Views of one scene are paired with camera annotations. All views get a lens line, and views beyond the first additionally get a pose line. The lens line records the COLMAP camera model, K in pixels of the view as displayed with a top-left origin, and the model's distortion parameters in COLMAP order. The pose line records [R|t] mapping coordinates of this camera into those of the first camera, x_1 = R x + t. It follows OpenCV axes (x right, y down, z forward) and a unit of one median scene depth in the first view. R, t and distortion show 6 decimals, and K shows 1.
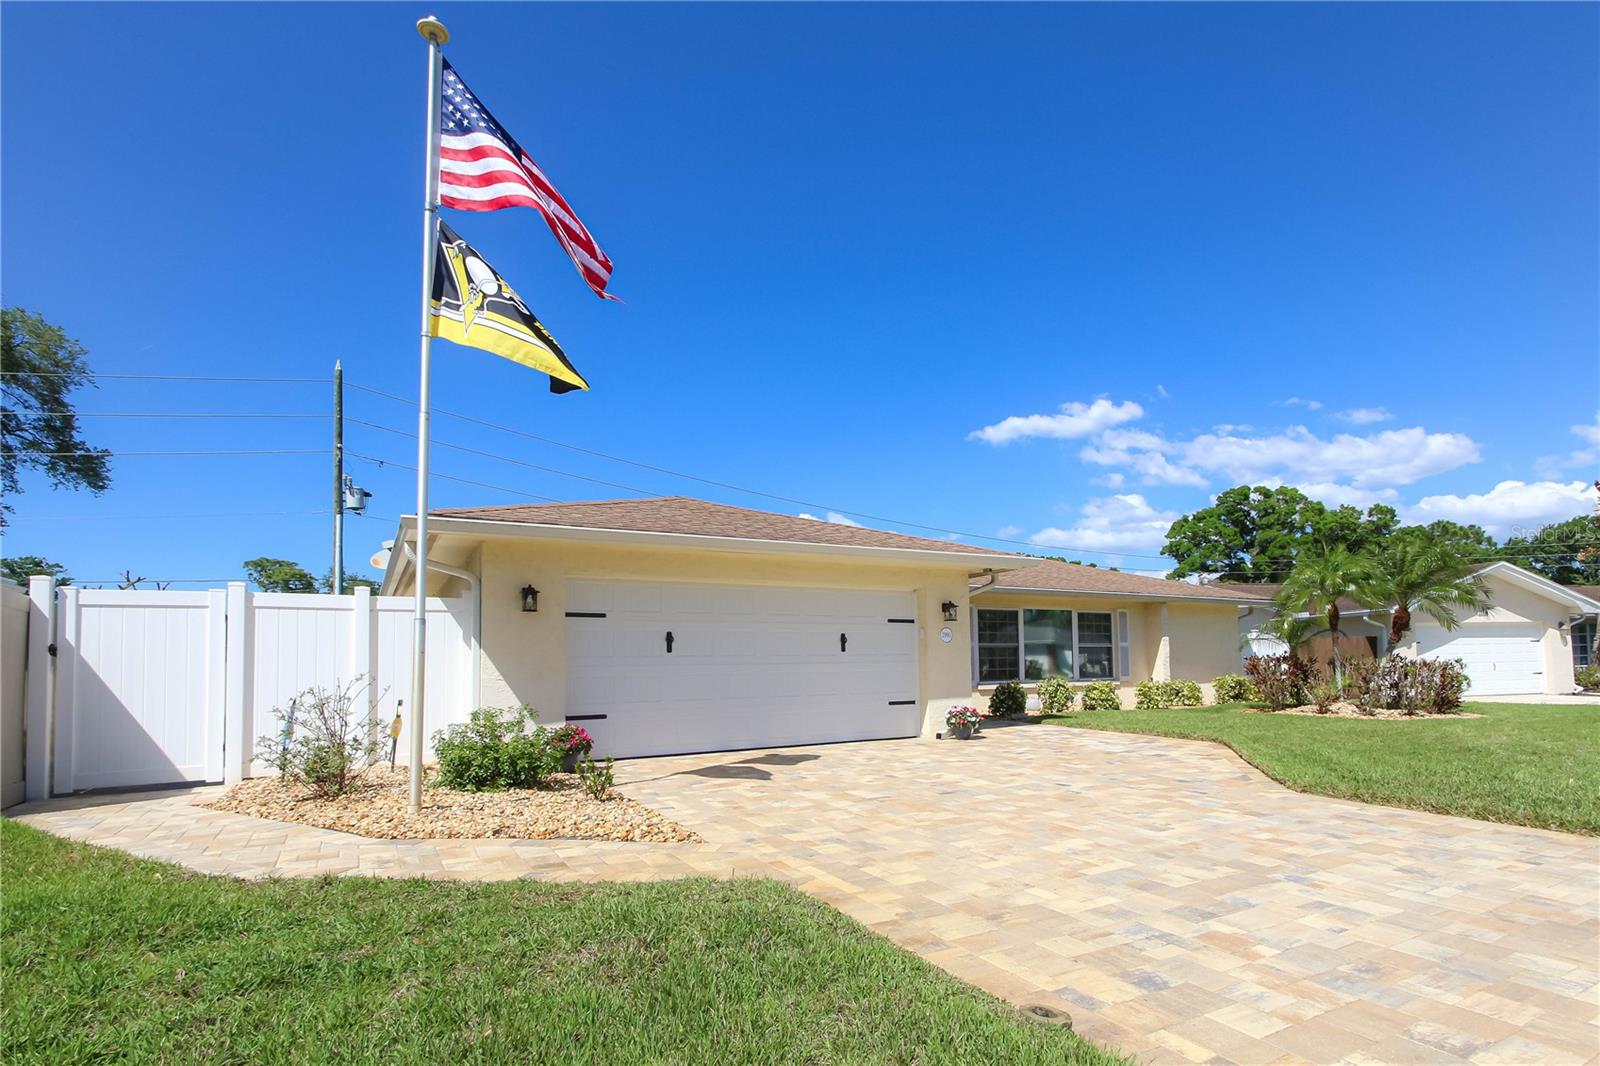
lens RADIAL K [[774.3, 0, 857.8], [0, 774.3, 626.3], [0, 0, 1]] dist [-0.001252, -0.000553]
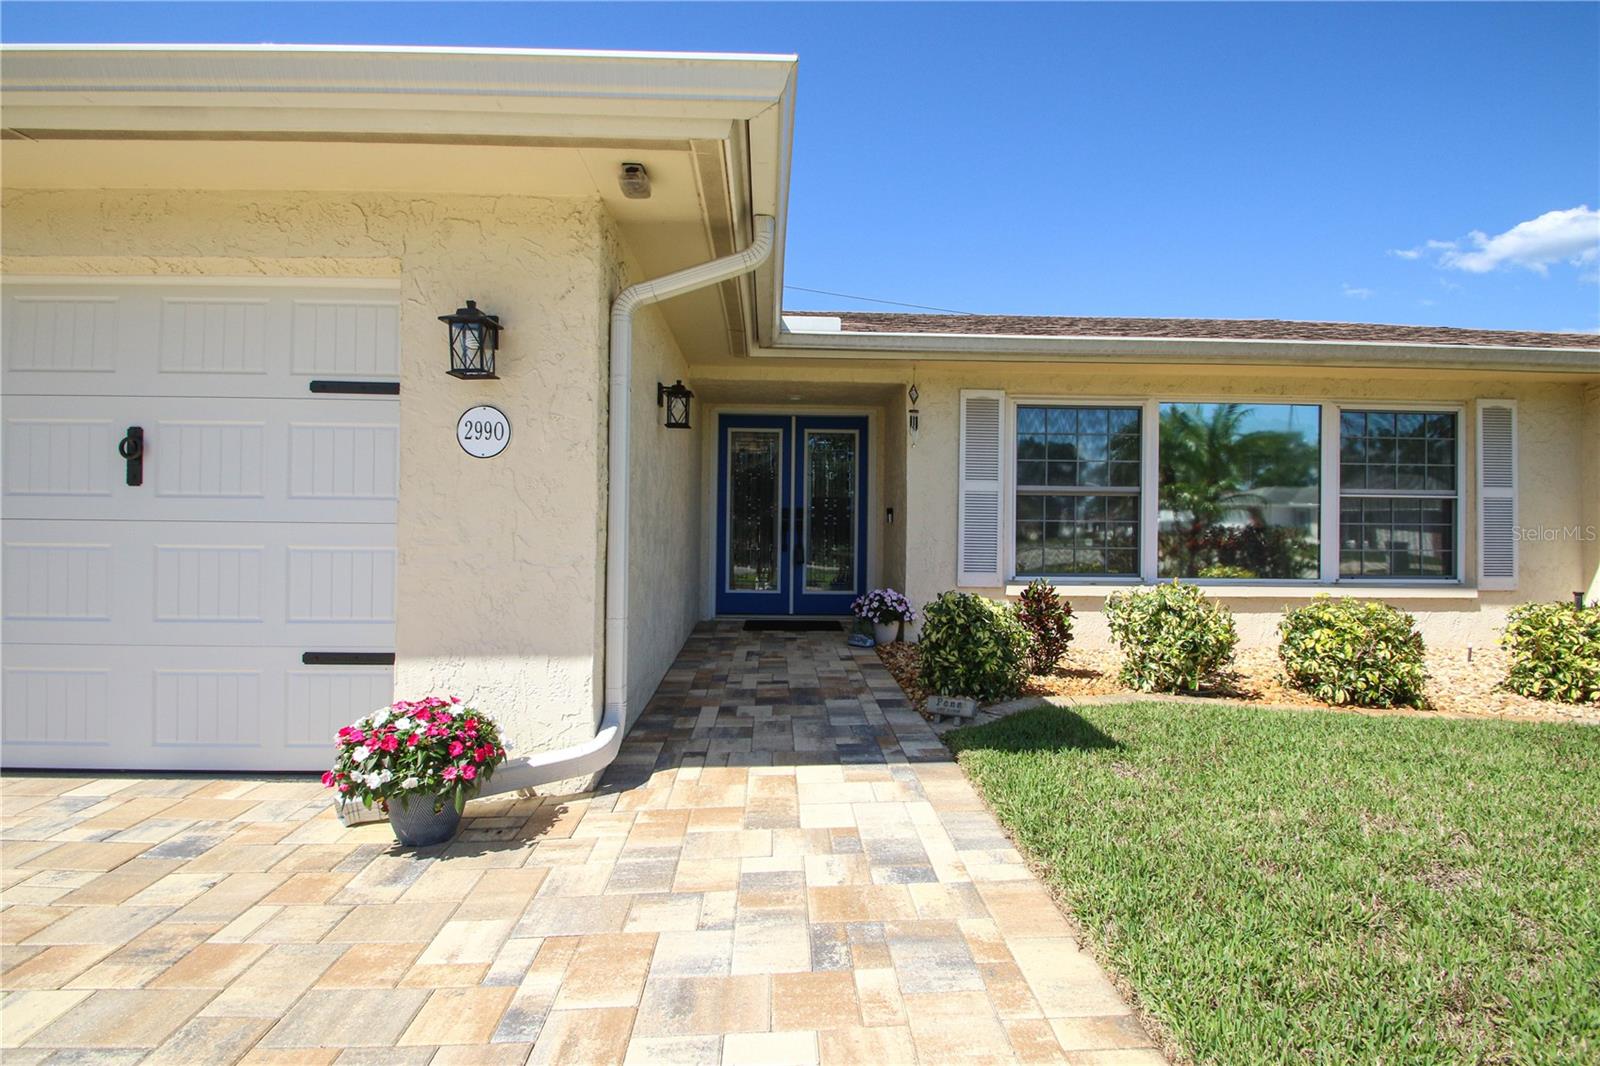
lens RADIAL K [[710.2, 0, 795.8], [0, 710.2, 531.2], [0, 0, 1]] dist [0.017056, -0.017930]
pose [[0.869985, 0.030414, -0.492140, 0.236315], [0.000071, 0.998088, 0.061808, 0.022054], [0.493078, -0.053807, 0.868319, 0.577172]]
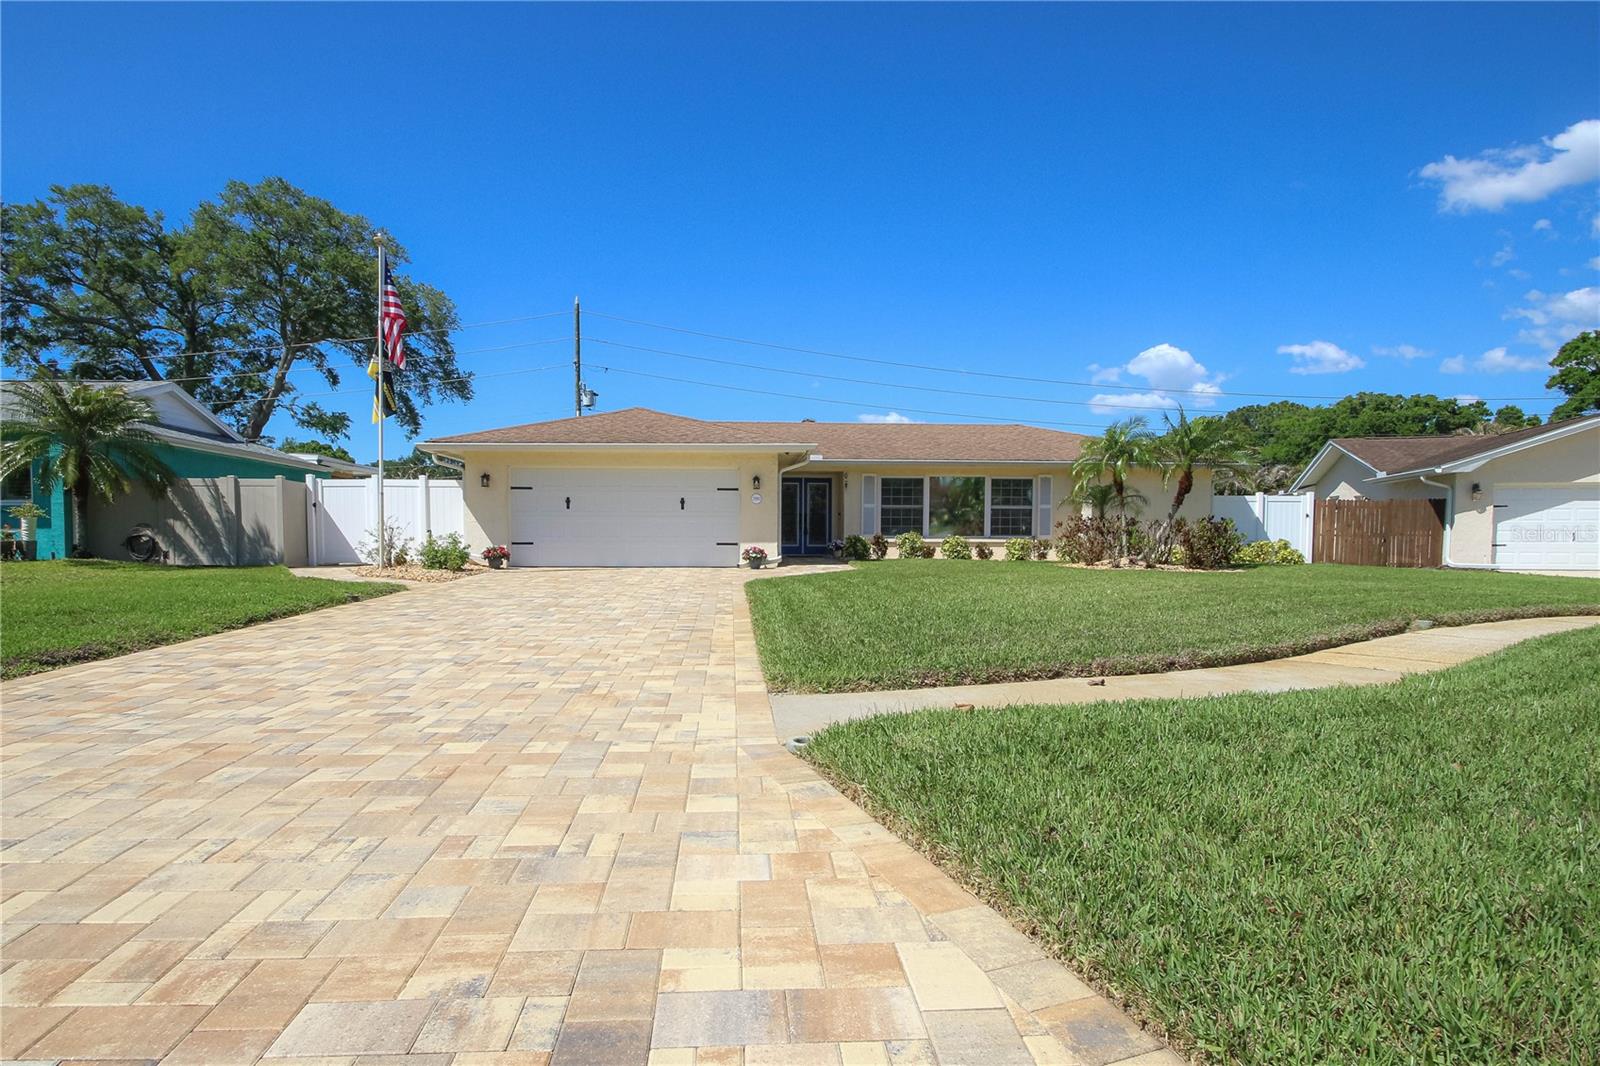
lens RADIAL K [[793.5, 0, 766.9], [0, 793.5, 582.8], [0, 0, 1]] dist [0.020382, -0.020892]
pose [[0.875837, 0.052126, -0.479784, 0.596683], [0.005708, 0.992961, 0.118300, -0.006106], [0.482574, -0.106350, 0.869375, -0.216191]]
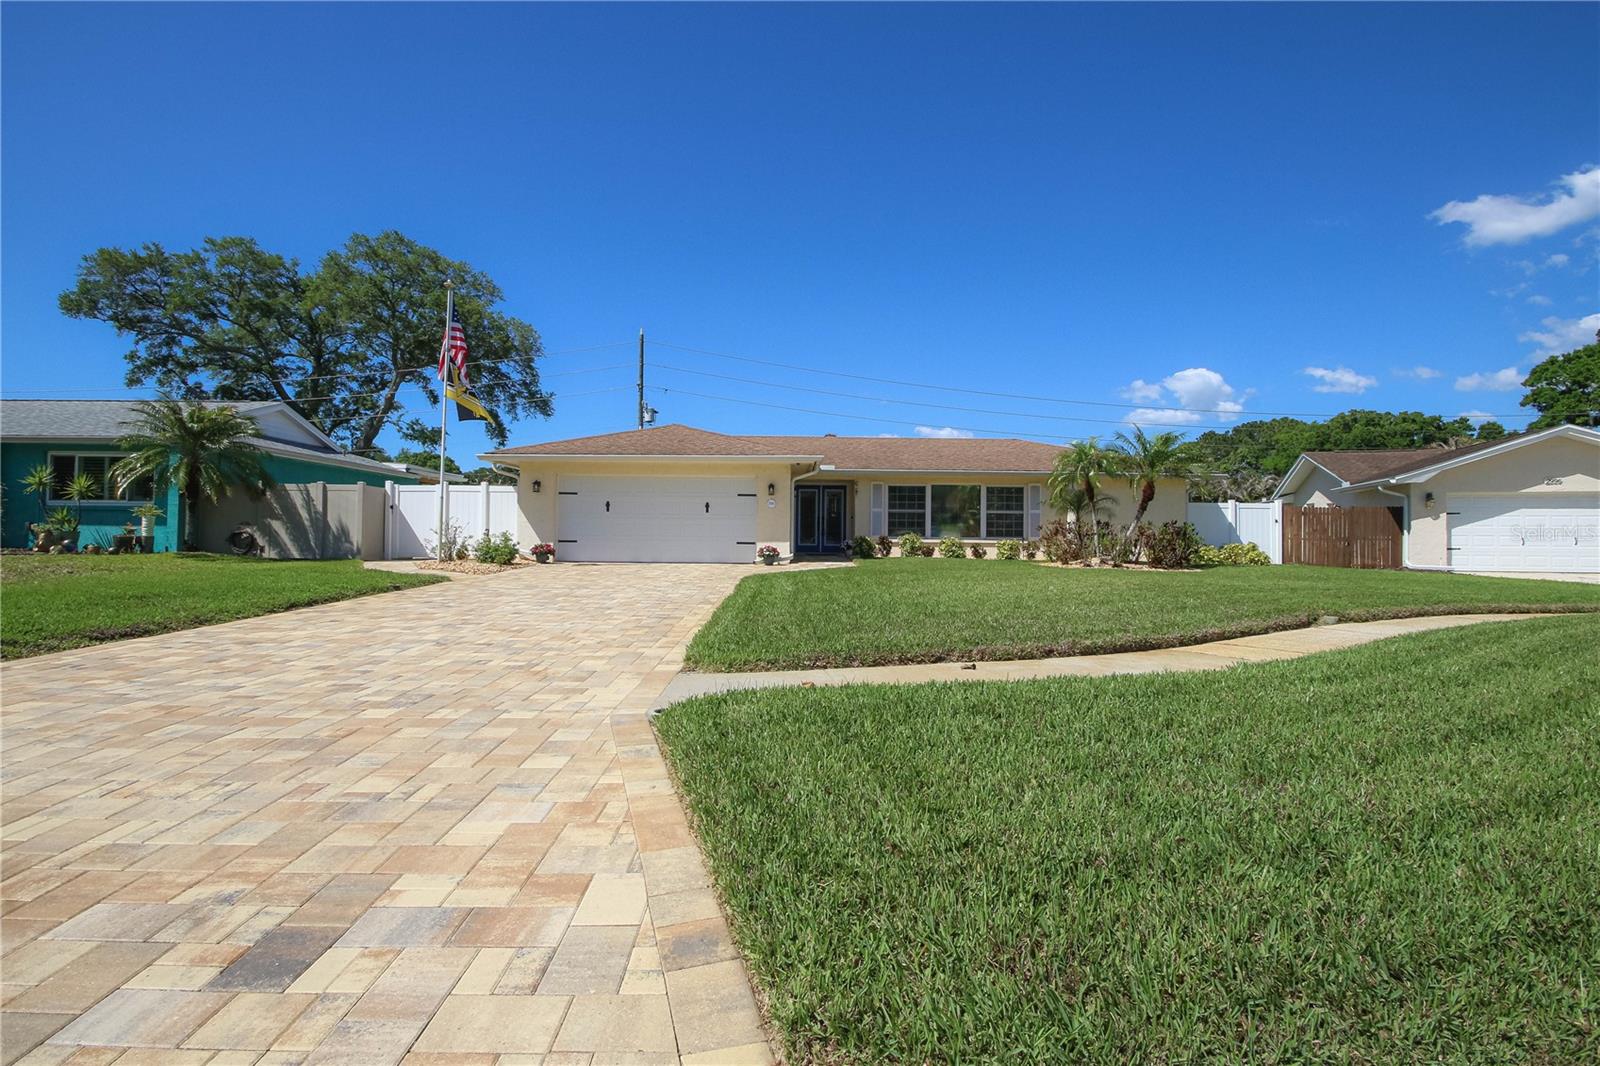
lens RADIAL K [[710.2, 0, 795.8], [0, 710.2, 531.2], [0, 0, 1]] dist [0.017056, -0.017930]
pose [[0.858076, 0.026163, -0.512856, 0.655568], [0.001318, 0.998586, 0.053146, -0.007236], [0.513521, -0.046279, 0.856828, -0.198093]]
